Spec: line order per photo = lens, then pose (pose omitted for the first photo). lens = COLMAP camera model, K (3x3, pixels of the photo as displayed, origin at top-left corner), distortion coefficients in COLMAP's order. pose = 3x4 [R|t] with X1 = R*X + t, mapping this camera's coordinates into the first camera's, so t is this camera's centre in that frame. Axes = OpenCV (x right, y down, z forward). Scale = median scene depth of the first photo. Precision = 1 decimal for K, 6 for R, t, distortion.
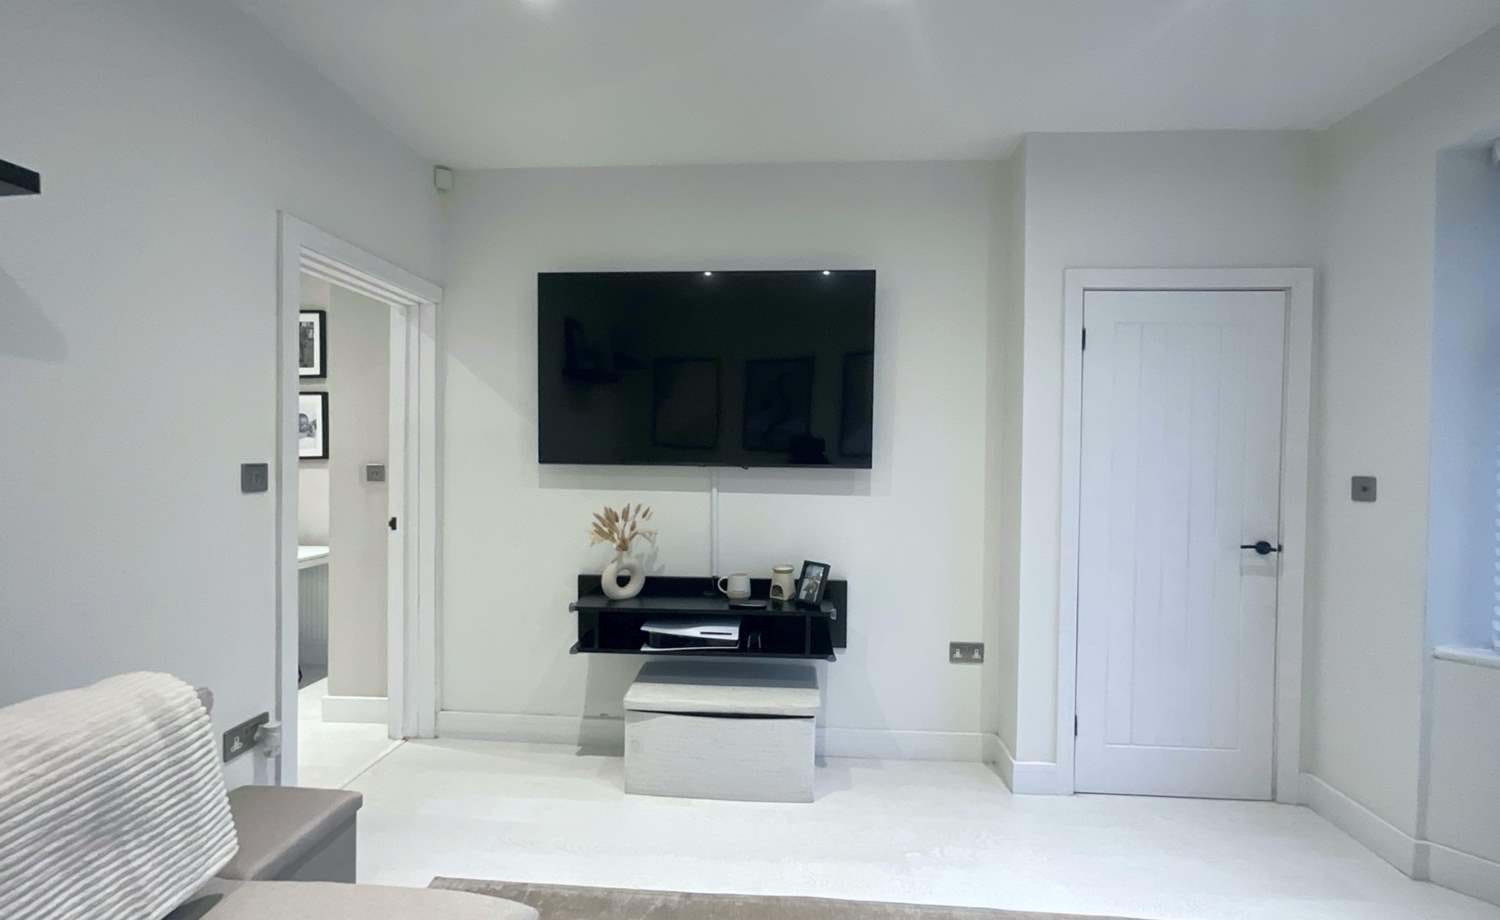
lens RADIAL K [[608.8, 0, 750.0], [0, 608.8, 460.0], [0, 0, 1]] dist [0.000317, 0.000593]
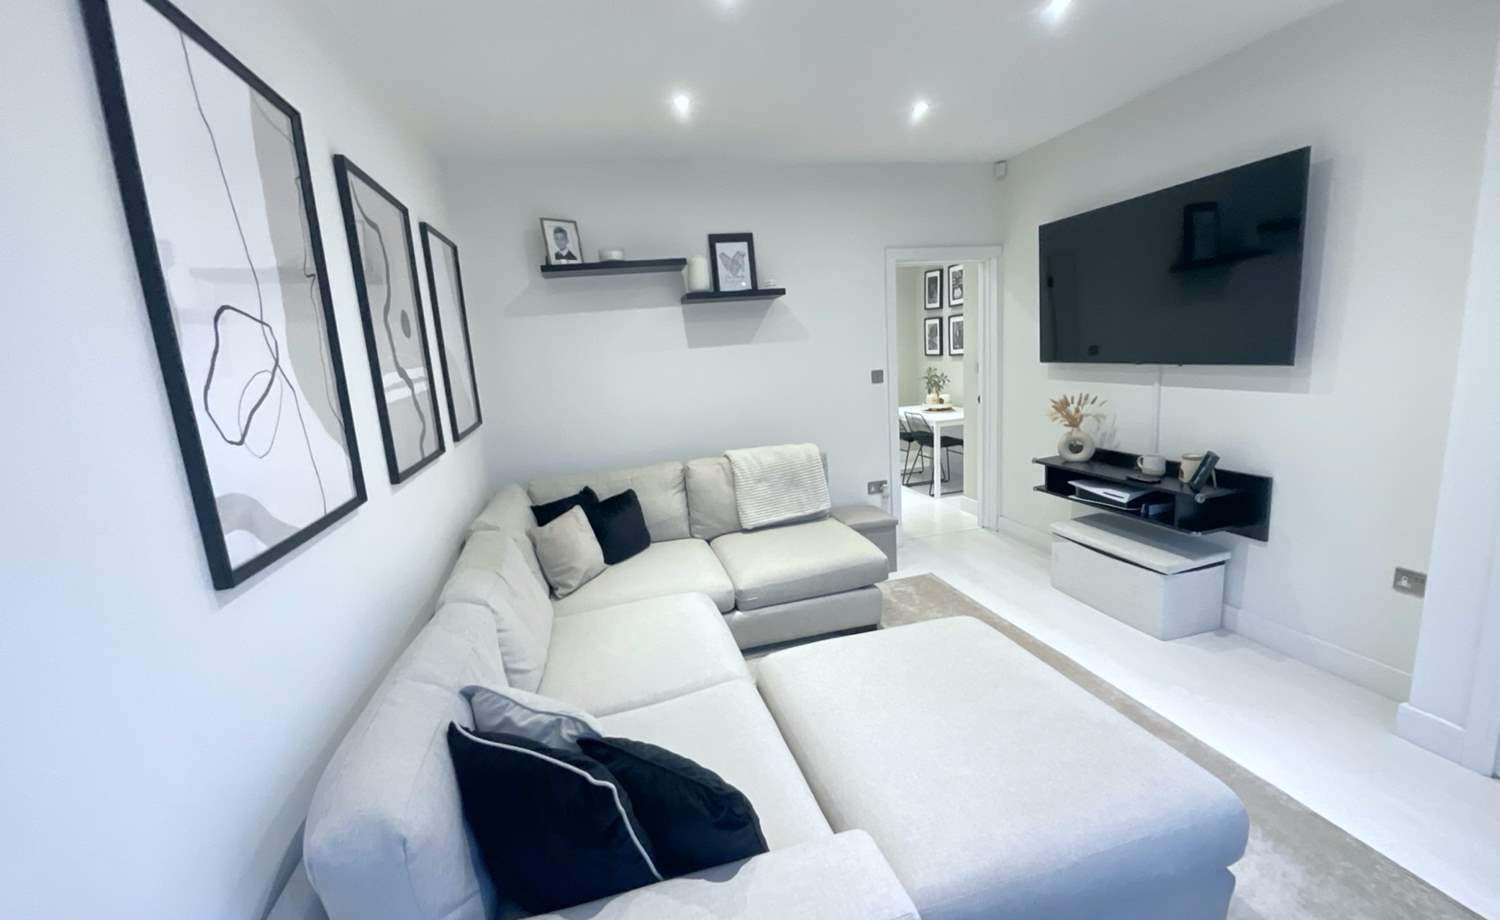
lens RADIAL K [[608.8, 0, 750.0], [0, 608.8, 460.0], [0, 0, 1]] dist [0.000317, 0.000593]
pose [[0.323189, 0.141817, -0.935648, 0.844639], [0.057215, 0.983970, 0.168904, -0.051721], [0.944603, -0.108121, 0.309894, -0.126013]]
